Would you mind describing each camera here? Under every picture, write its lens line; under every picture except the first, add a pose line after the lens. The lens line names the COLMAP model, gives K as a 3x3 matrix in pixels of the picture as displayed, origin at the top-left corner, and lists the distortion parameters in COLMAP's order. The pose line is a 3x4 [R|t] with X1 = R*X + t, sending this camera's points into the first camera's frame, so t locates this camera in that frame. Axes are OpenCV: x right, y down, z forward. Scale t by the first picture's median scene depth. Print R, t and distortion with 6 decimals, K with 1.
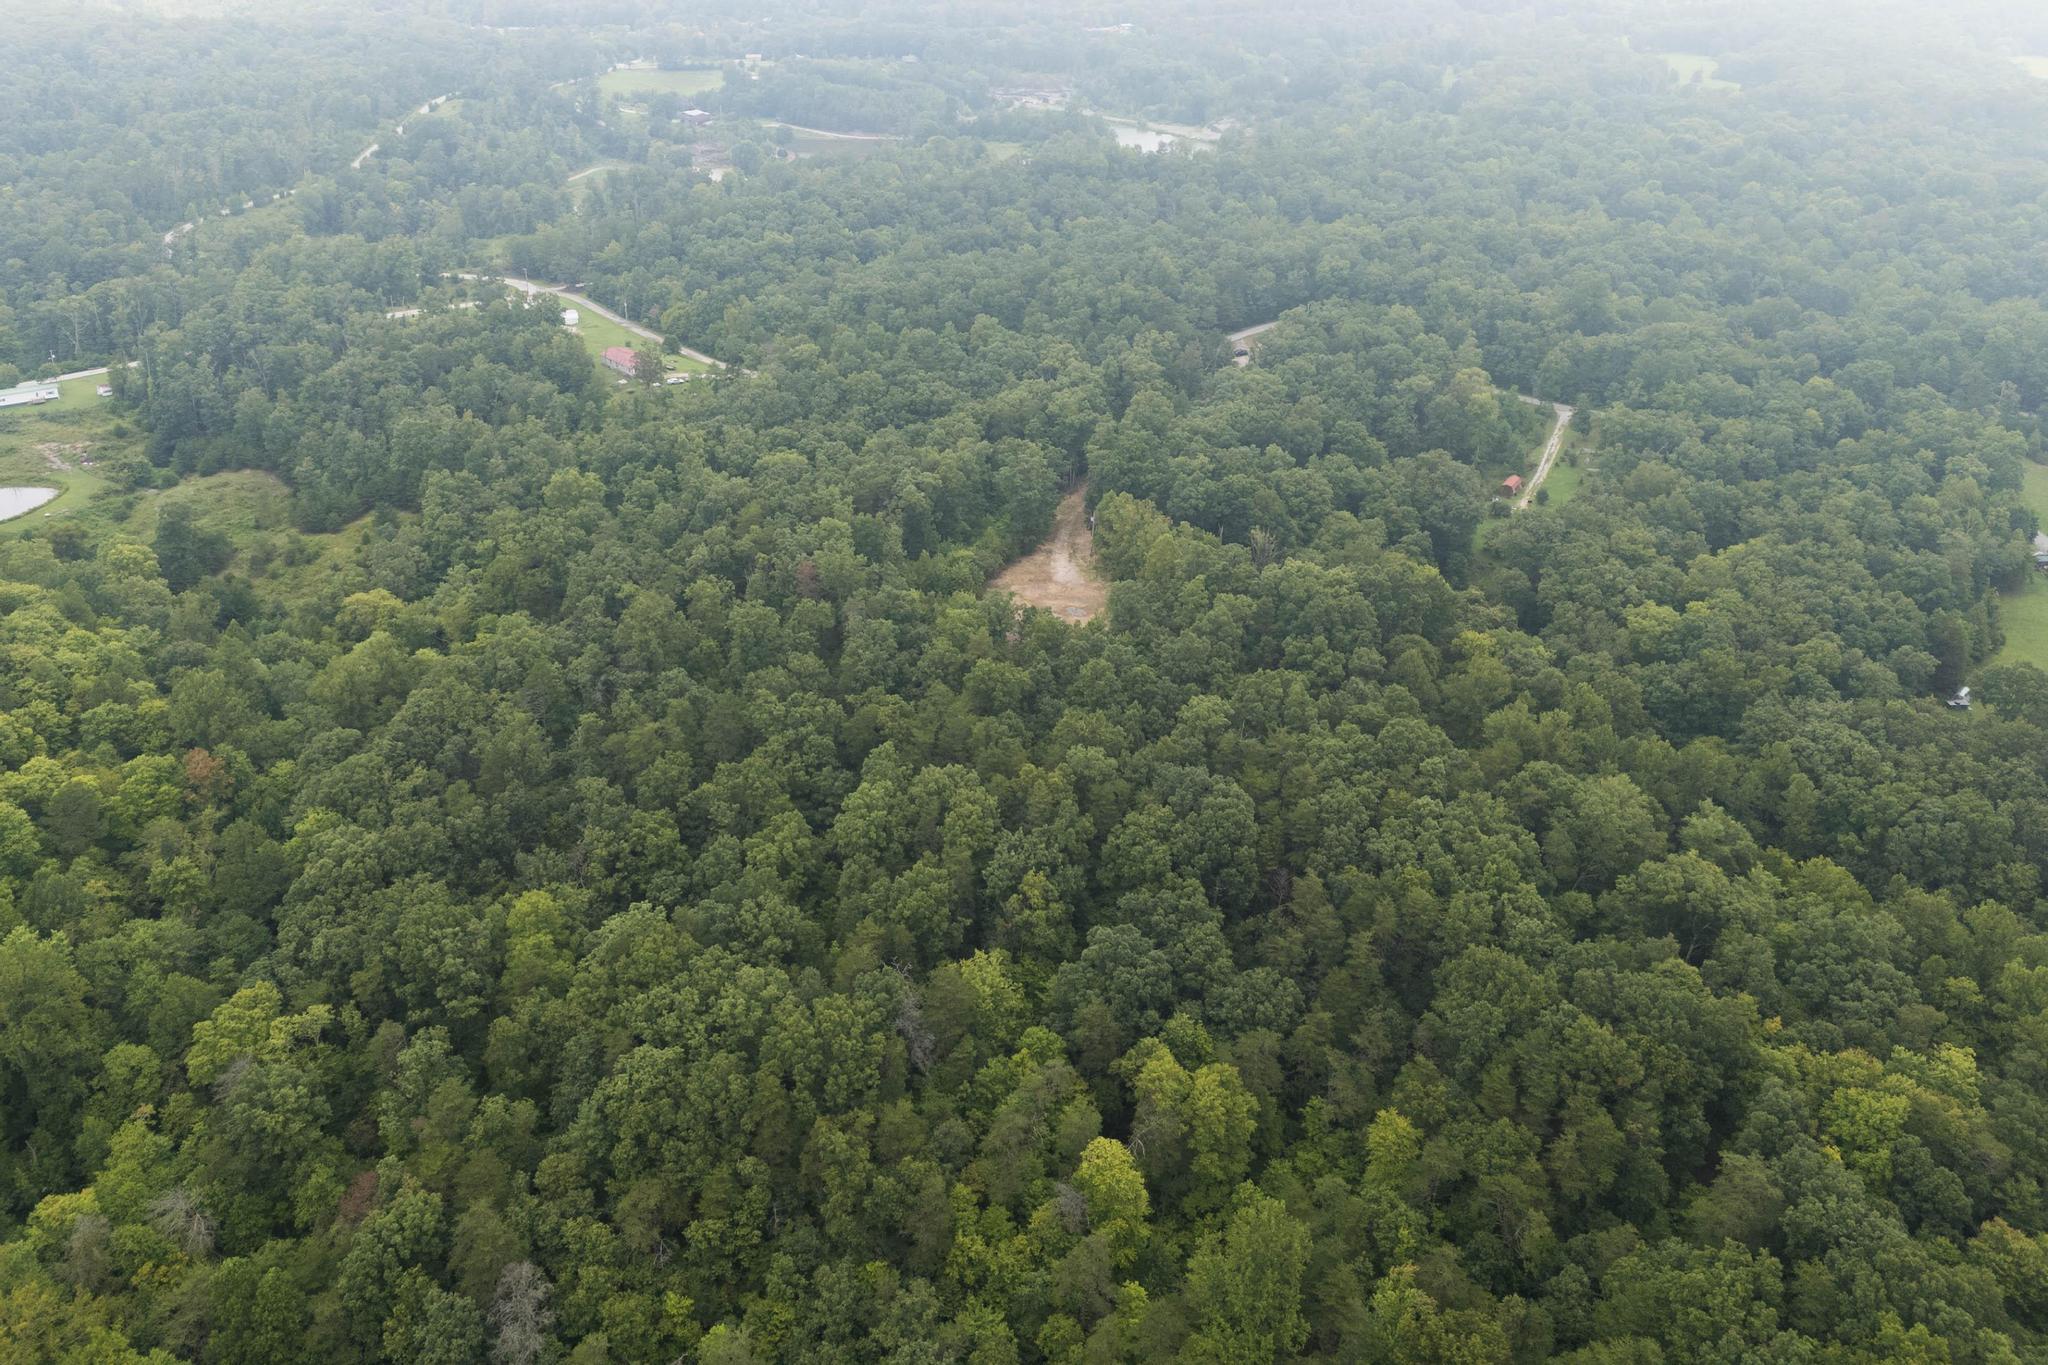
lens RADIAL K [[1687.2, 0, 954.0], [0, 1687.2, 514.6], [0, 0, 1]] dist [0.093451, -0.113191]
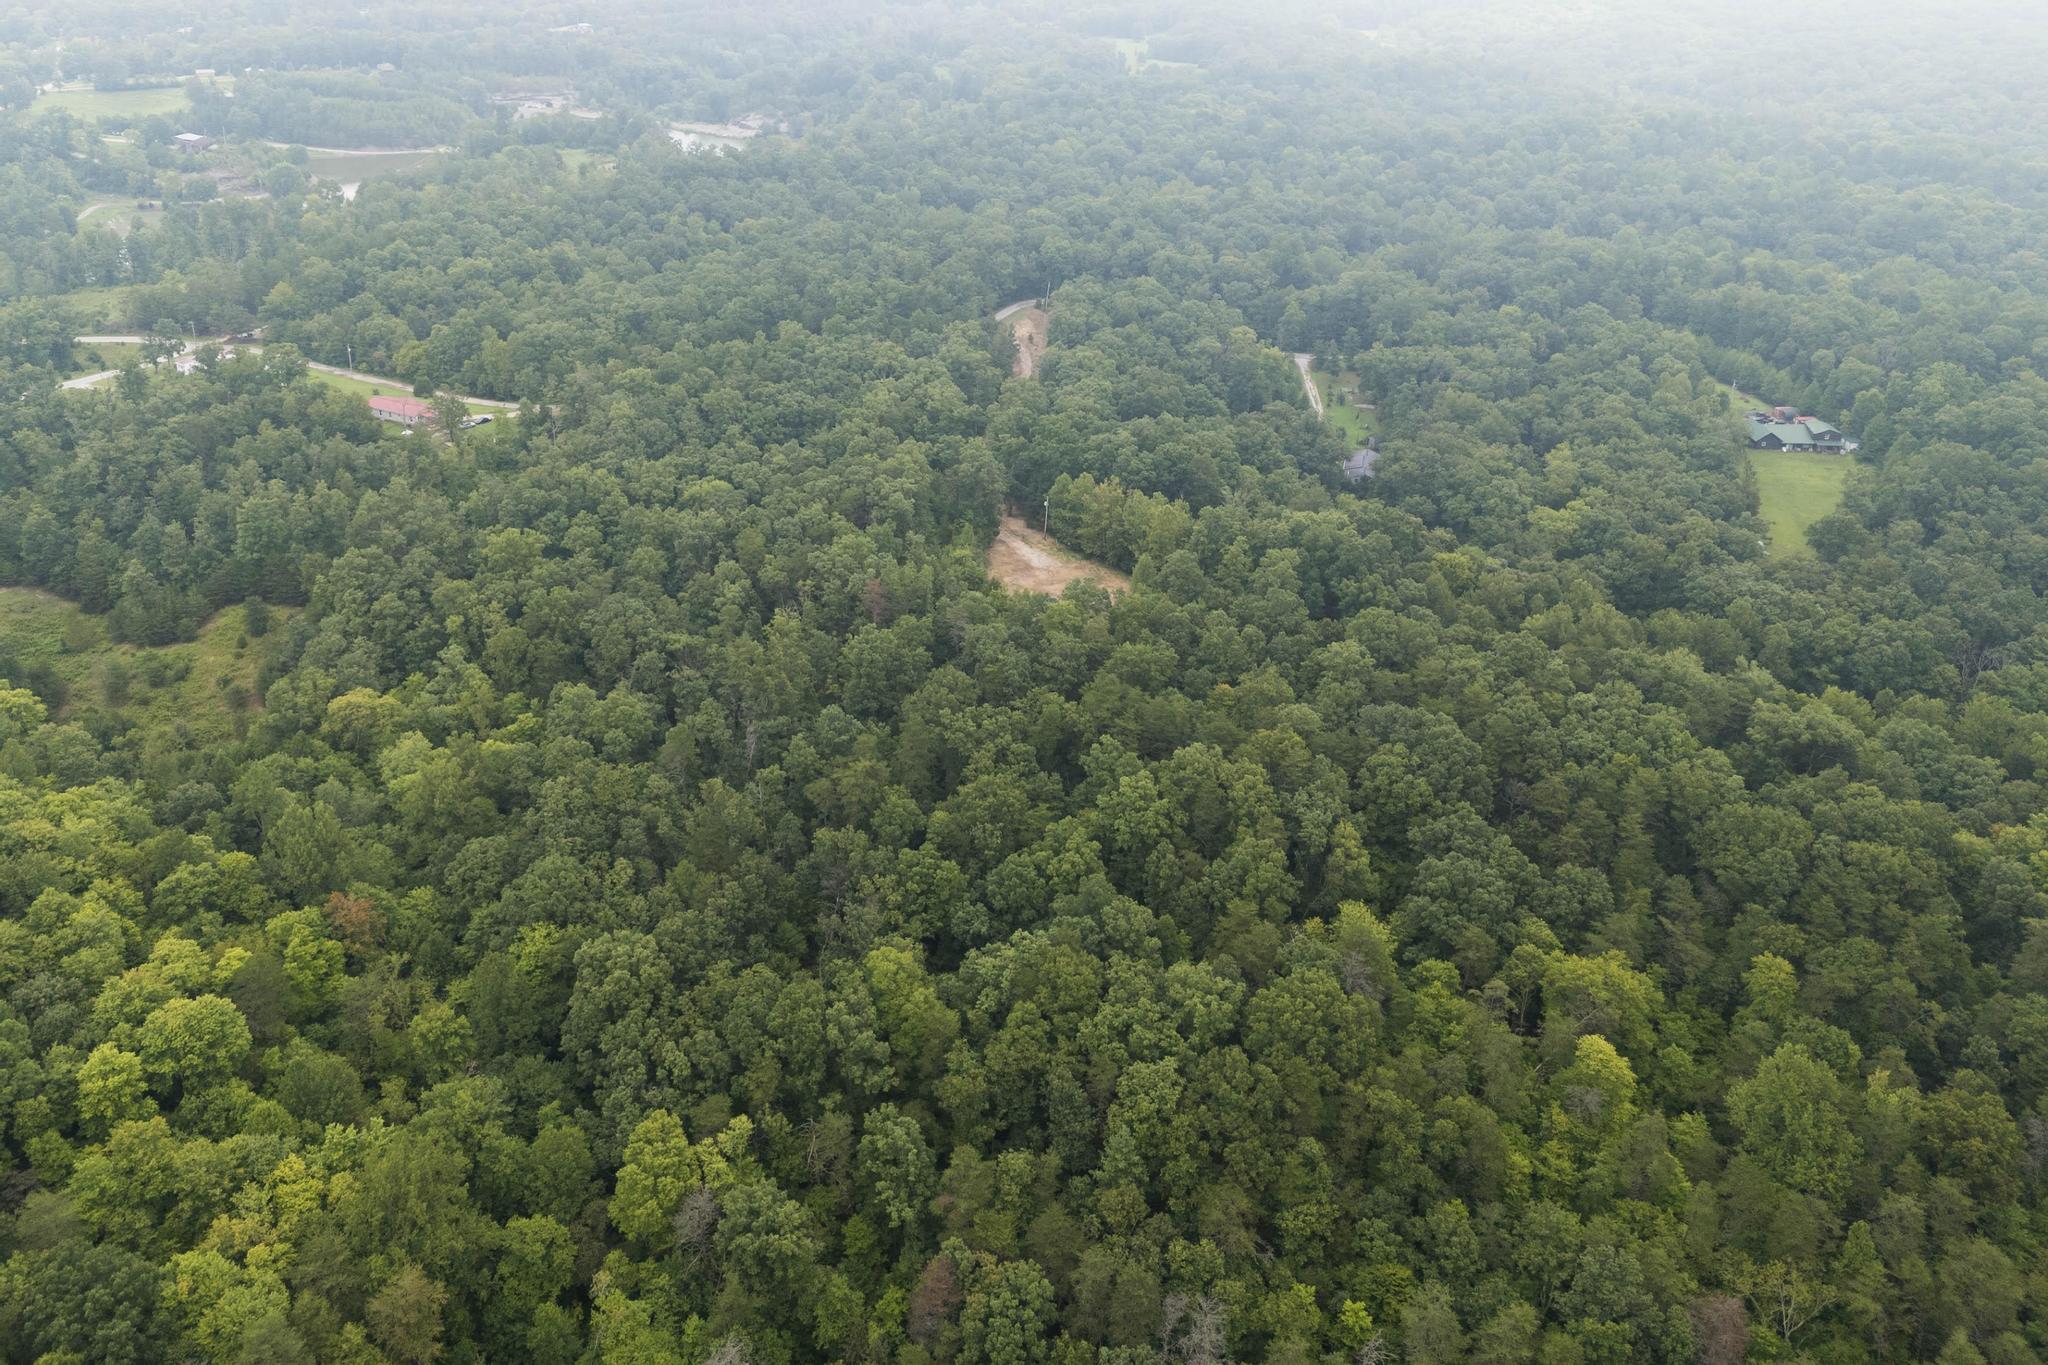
lens RADIAL K [[1687.2, 0, 954.0], [0, 1687.2, 514.6], [0, 0, 1]] dist [0.093451, -0.113191]
pose [[0.926661, -0.136969, 0.350057, -0.298399], [0.136280, 0.990310, 0.026730, -0.023256], [-0.350326, 0.022936, 0.936347, 0.053326]]
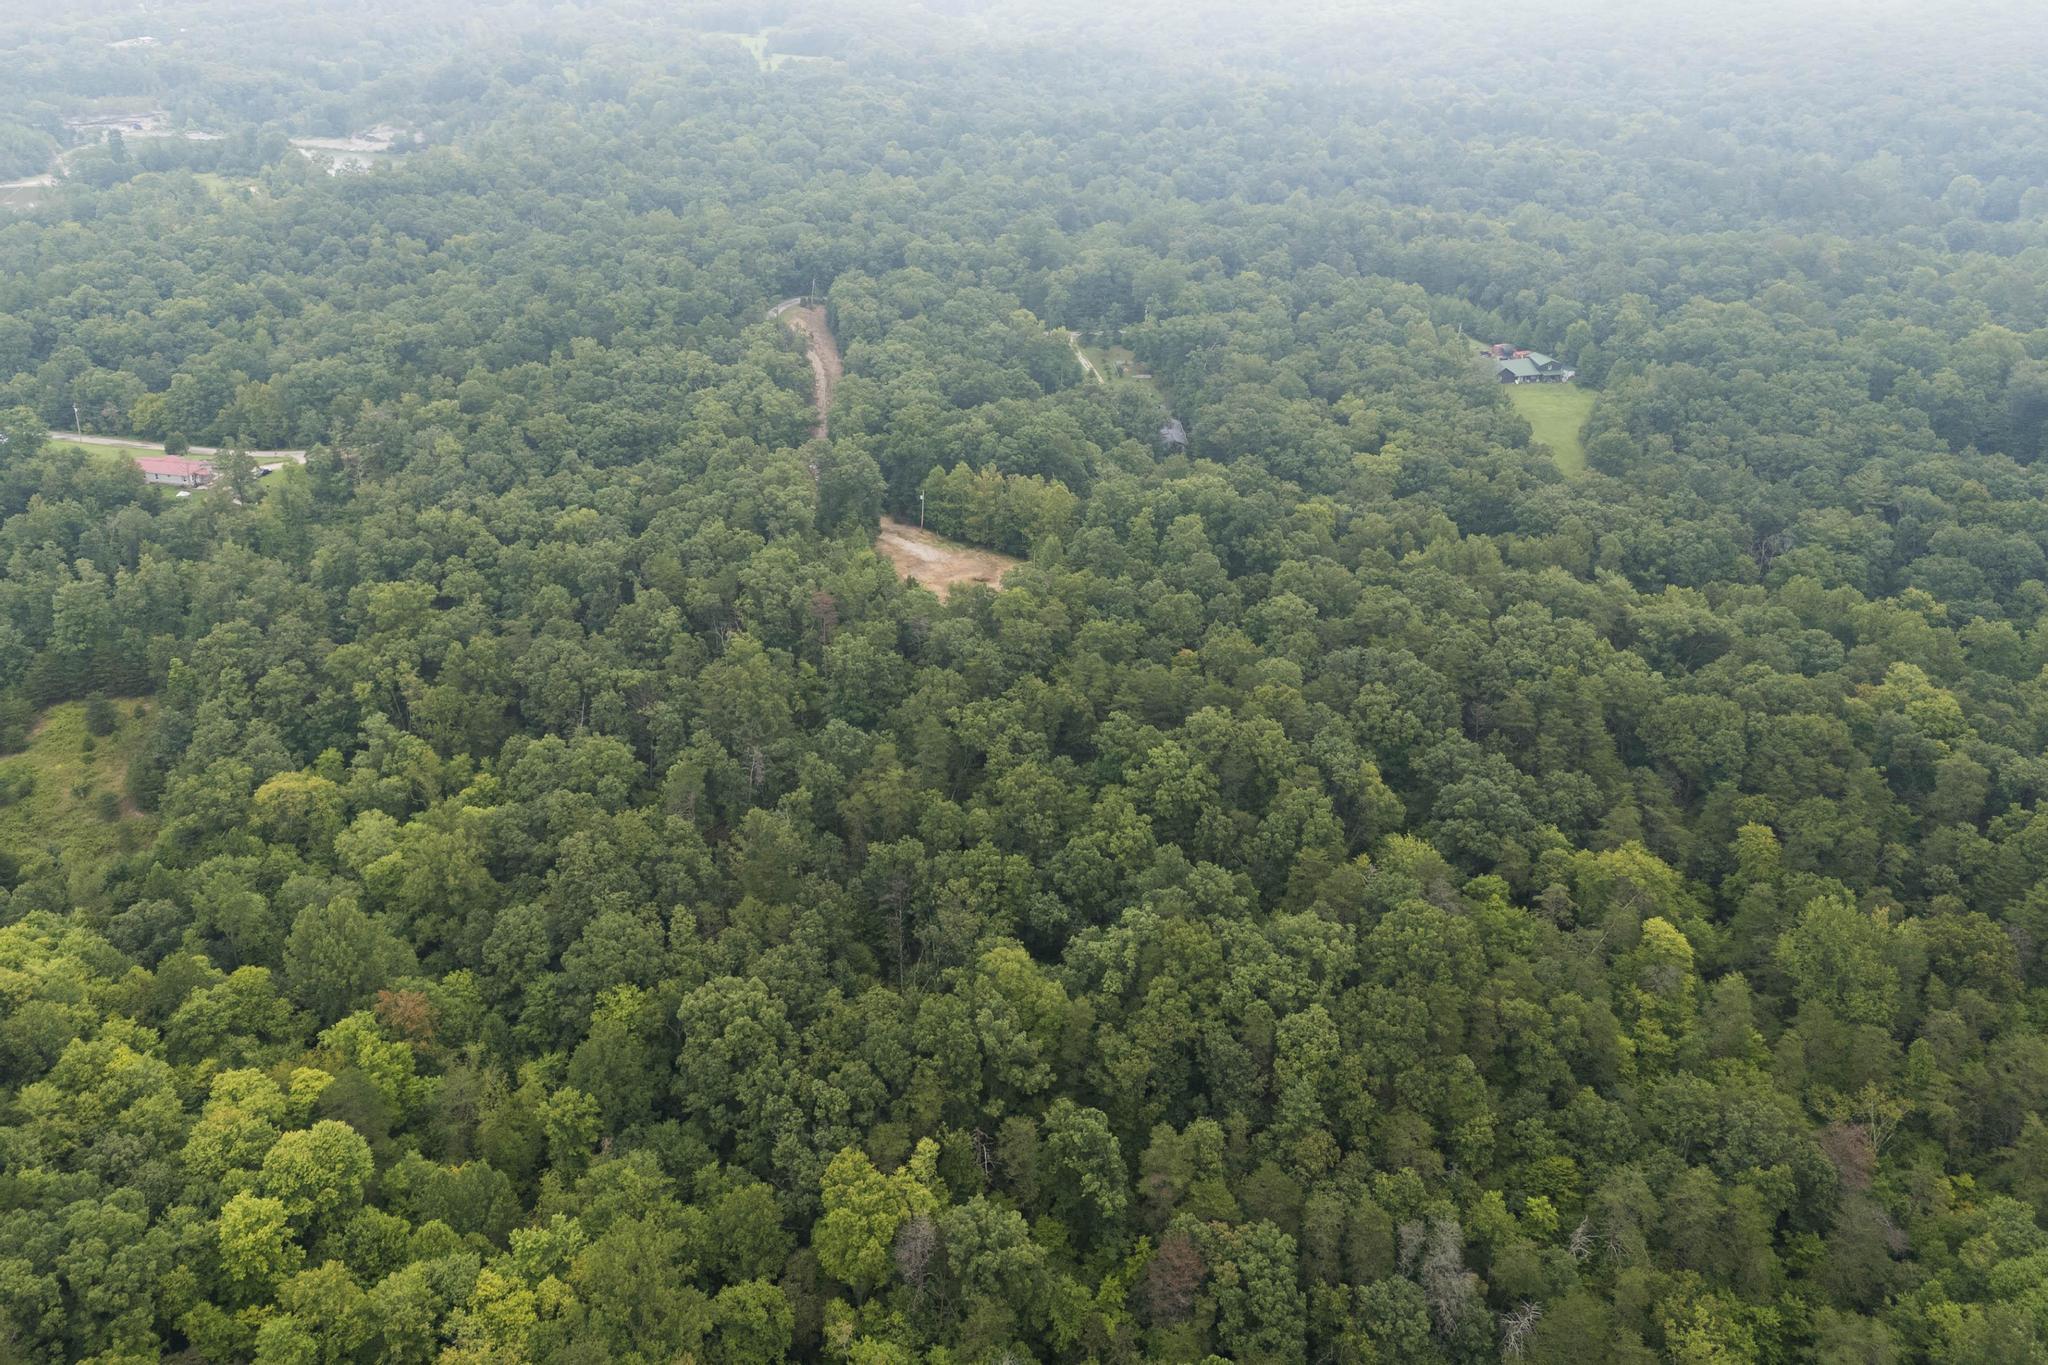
lens RADIAL K [[1687.2, 0, 954.0], [0, 1687.2, 514.6], [0, 0, 1]] dist [0.093451, -0.113191]
pose [[0.797384, -0.230725, 0.557624, -0.432697], [0.229038, 0.970595, 0.074080, -0.053152], [-0.558319, 0.068647, 0.826782, 0.125169]]
